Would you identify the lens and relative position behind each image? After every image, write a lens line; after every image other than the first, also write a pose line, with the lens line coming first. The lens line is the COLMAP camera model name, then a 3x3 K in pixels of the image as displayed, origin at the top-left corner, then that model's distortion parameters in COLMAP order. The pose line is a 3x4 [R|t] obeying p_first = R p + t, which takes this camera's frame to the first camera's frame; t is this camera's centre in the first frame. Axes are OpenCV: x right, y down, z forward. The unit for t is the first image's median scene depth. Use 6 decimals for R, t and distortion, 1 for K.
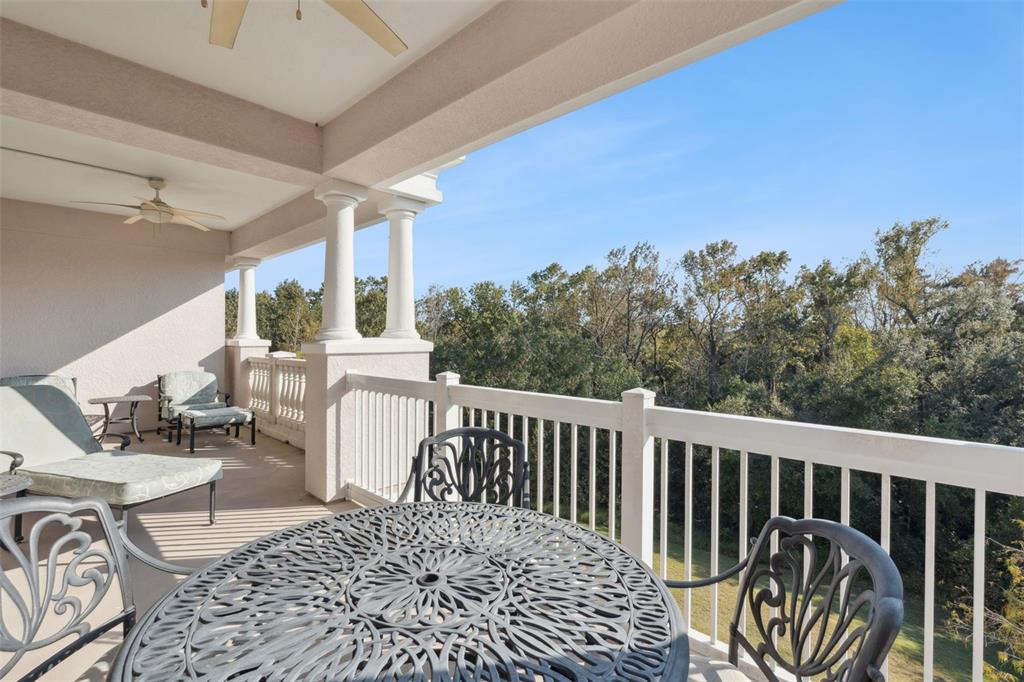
lens RADIAL K [[474.3, 0, 516.9], [0, 474.3, 339.5], [0, 0, 1]] dist [-0.003584, -0.000293]
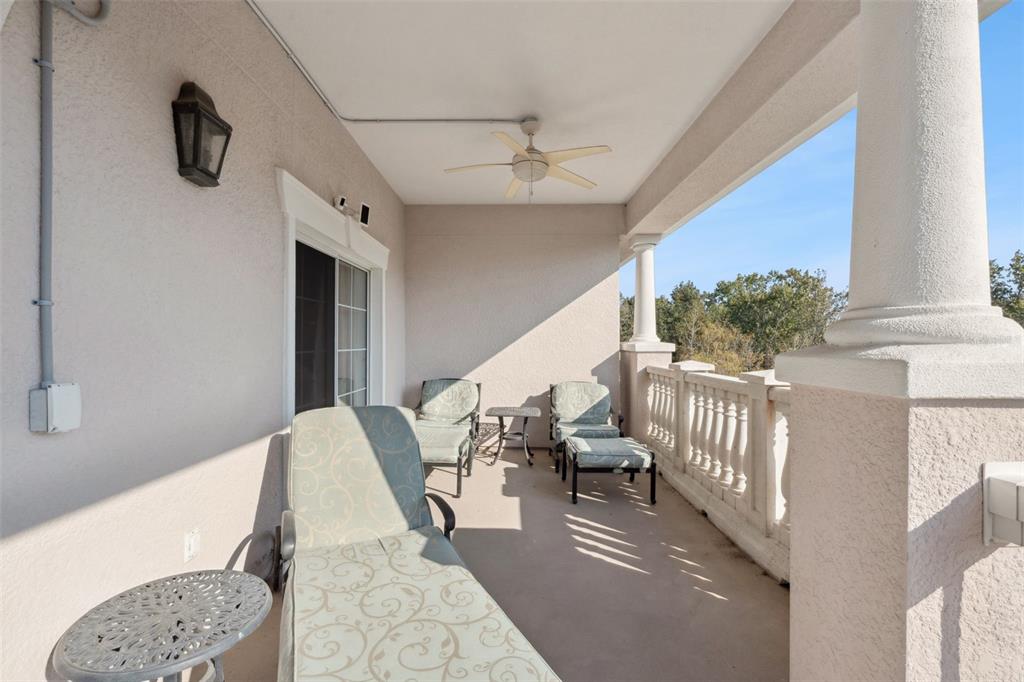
lens RADIAL K [[474.3, 0, 516.9], [0, 474.3, 339.5], [0, 0, 1]] dist [-0.003584, -0.000293]
pose [[0.706904, -0.004911, -0.707293, -0.203487], [0.000849, 0.999981, -0.006095, -0.000701], [0.707309, 0.003708, 0.706895, 0.363629]]
